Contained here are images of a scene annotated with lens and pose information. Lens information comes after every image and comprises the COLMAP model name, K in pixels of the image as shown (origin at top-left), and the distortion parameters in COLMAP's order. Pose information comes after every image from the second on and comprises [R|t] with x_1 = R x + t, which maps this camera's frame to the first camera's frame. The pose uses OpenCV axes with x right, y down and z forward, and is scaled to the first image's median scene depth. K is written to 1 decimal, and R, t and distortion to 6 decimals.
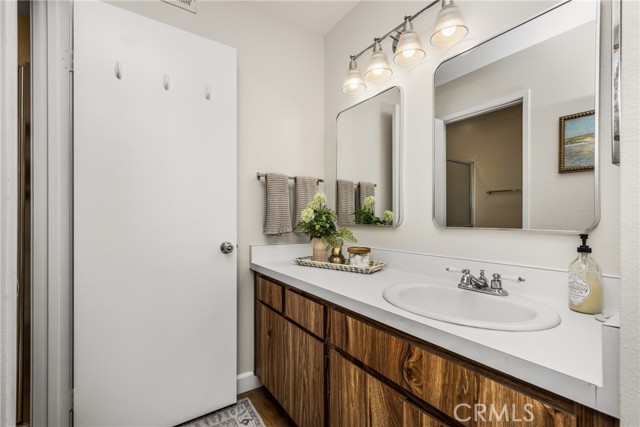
lens RADIAL K [[280.7, 0, 318.5], [0, 280.7, 214.6], [0, 0, 1]] dist [0.006836, -0.001505]
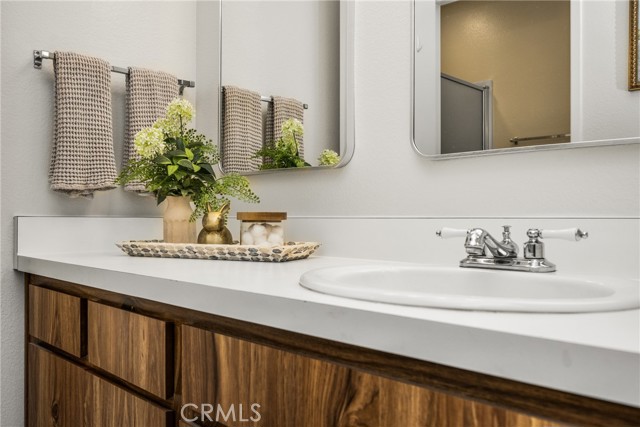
lens RADIAL K [[525.2, 0, 321.1], [0, 525.2, 214.6], [0, 0, 1]] dist [0.000913, -0.004335]
pose [[0.980657, 0.000085, 0.195732, 0.069845], [0.000444, 0.999996, -0.002657, 0.125437], [-0.195731, 0.002692, 0.980654, 0.132475]]
